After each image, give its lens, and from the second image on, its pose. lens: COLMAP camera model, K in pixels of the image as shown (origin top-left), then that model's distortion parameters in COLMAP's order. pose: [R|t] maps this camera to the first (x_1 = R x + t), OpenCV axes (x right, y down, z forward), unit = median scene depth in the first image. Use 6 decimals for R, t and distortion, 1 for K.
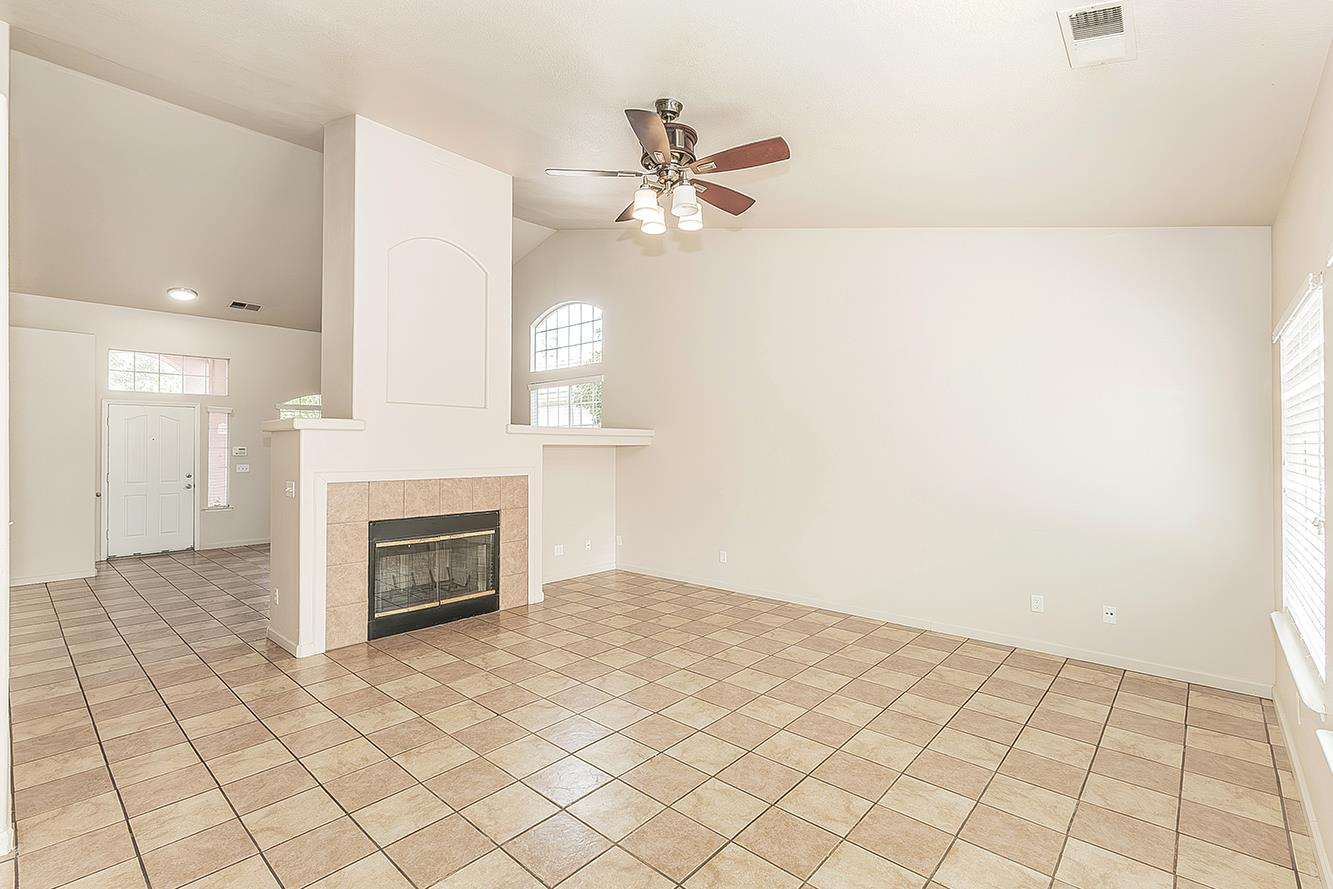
lens RADIAL K [[569.5, 0, 661.9], [0, 569.5, 443.0], [0, 0, 1]] dist [0.002509, -0.000014]
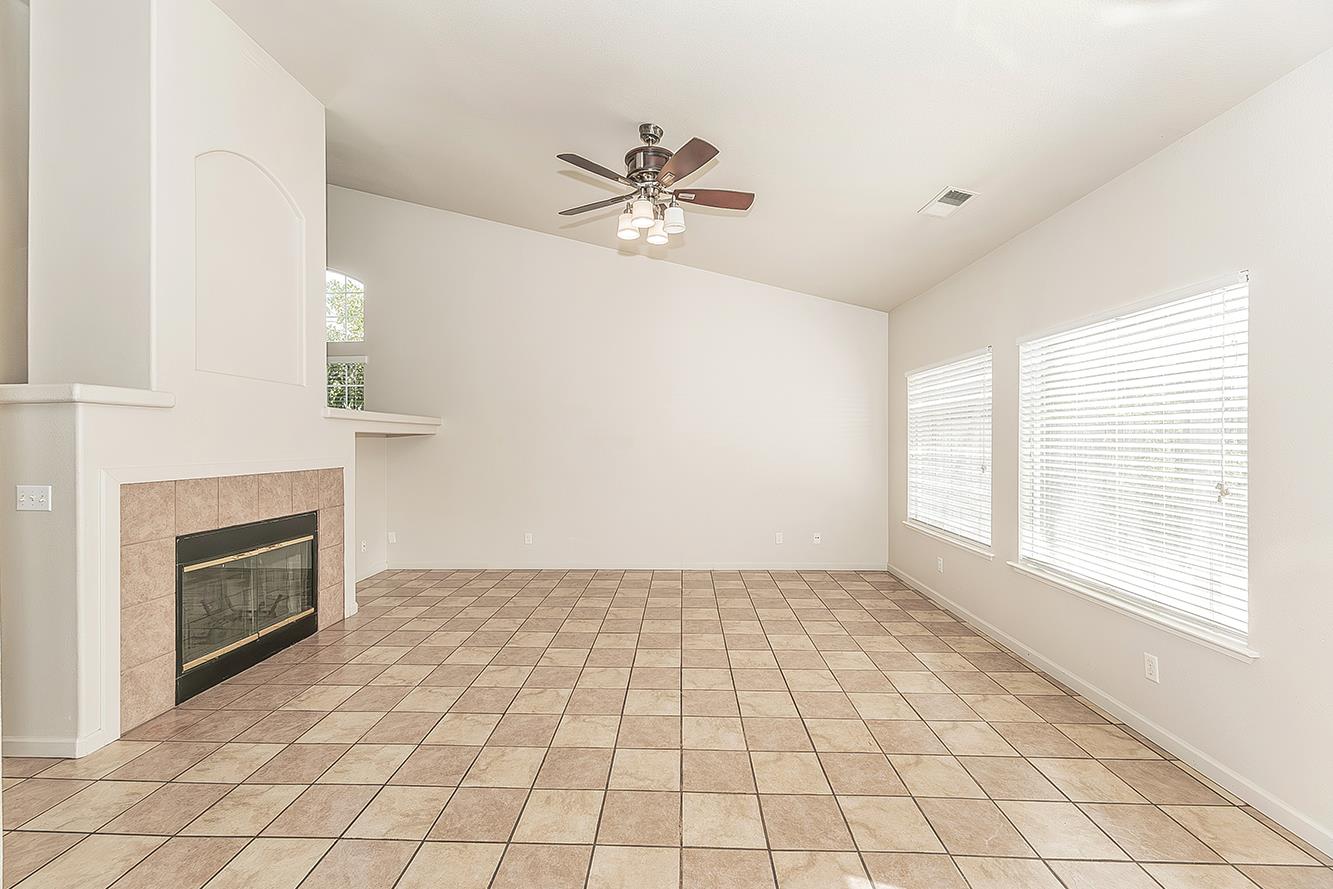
lens RADIAL K [[526.5, 0, 656.6], [0, 526.5, 444.1], [0, 0, 1]] dist [-0.000552, 0.000242]
pose [[0.779817, -0.008974, 0.625944, -0.426315], [0.000251, 0.999902, 0.014022, 0.012986], [-0.626008, -0.010777, 0.779742, 0.113493]]
